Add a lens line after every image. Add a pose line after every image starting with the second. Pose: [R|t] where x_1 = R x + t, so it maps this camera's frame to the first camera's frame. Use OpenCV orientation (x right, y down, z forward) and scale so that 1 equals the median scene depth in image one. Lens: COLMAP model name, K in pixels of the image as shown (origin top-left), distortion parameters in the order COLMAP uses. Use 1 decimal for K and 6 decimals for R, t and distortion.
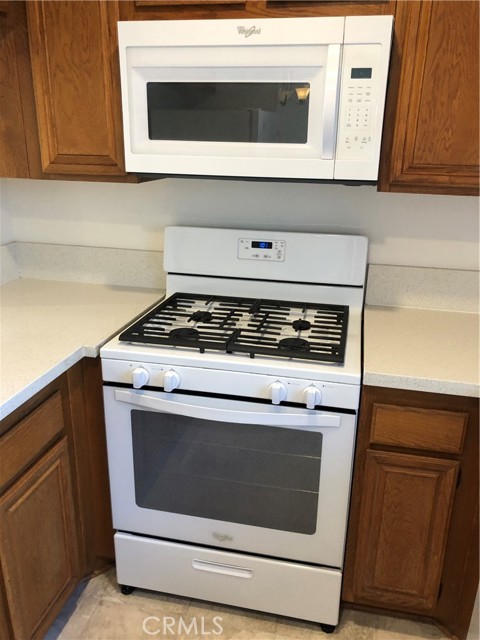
lens RADIAL K [[526.3, 0, 240.0], [0, 526.3, 320.0], [0, 0, 1]] dist [0.009468, -0.003735]
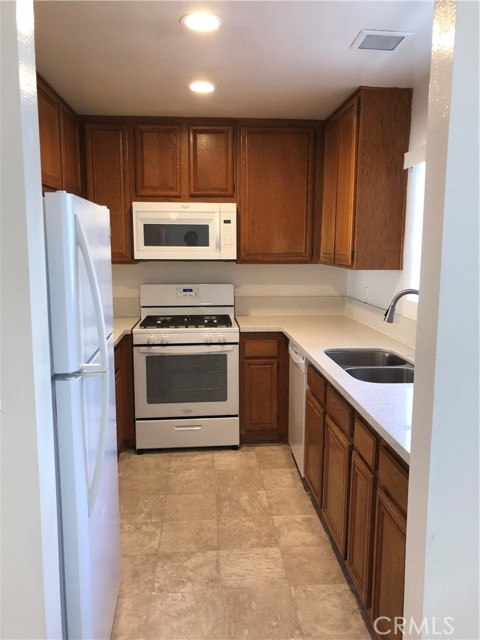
lens RADIAL K [[526.3, 0, 240.0], [0, 526.3, 320.0], [0, 0, 1]] dist [0.009468, -0.003735]
pose [[0.956784, -0.056951, 0.285169, -0.476060], [0.108180, 0.979962, -0.167250, 0.460338], [-0.269930, 0.190871, 0.943772, -1.388766]]
